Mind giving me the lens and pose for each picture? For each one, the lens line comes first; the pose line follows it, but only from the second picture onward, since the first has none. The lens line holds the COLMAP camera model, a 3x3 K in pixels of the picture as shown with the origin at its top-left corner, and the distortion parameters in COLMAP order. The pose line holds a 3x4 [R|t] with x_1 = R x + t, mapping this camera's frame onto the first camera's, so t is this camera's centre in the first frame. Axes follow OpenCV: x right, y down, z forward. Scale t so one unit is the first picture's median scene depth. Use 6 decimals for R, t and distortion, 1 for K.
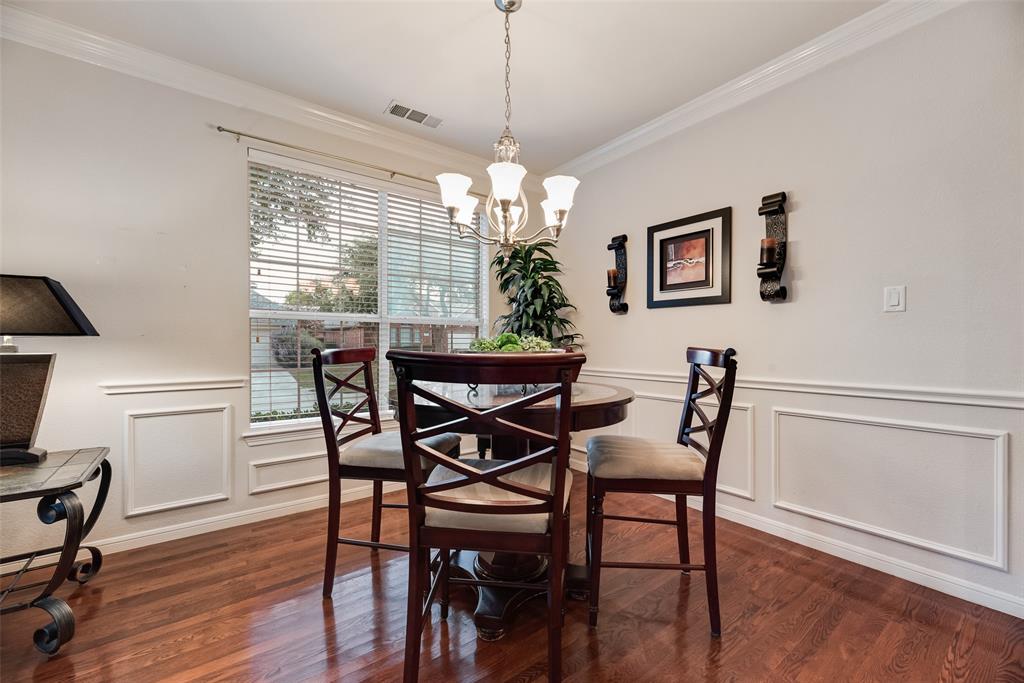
lens RADIAL K [[413.6, 0, 511.8], [0, 413.6, 342.8], [0, 0, 1]] dist [0.003058, -0.000406]
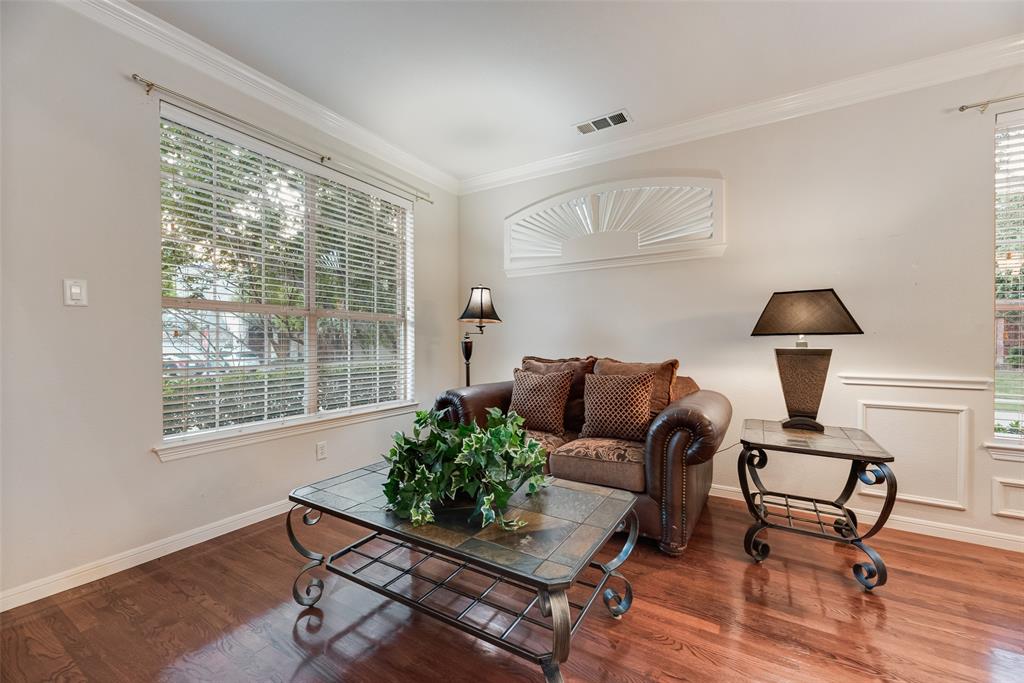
lens RADIAL K [[413.6, 0, 510.2], [0, 413.6, 341.8], [0, 0, 1]] dist [0.003058, -0.000406]
pose [[0.359613, 0.002120, -0.933099, -0.263182], [0.001545, 0.999995, 0.002867, 0.000228], [0.933100, -0.002473, 0.359608, -0.361929]]
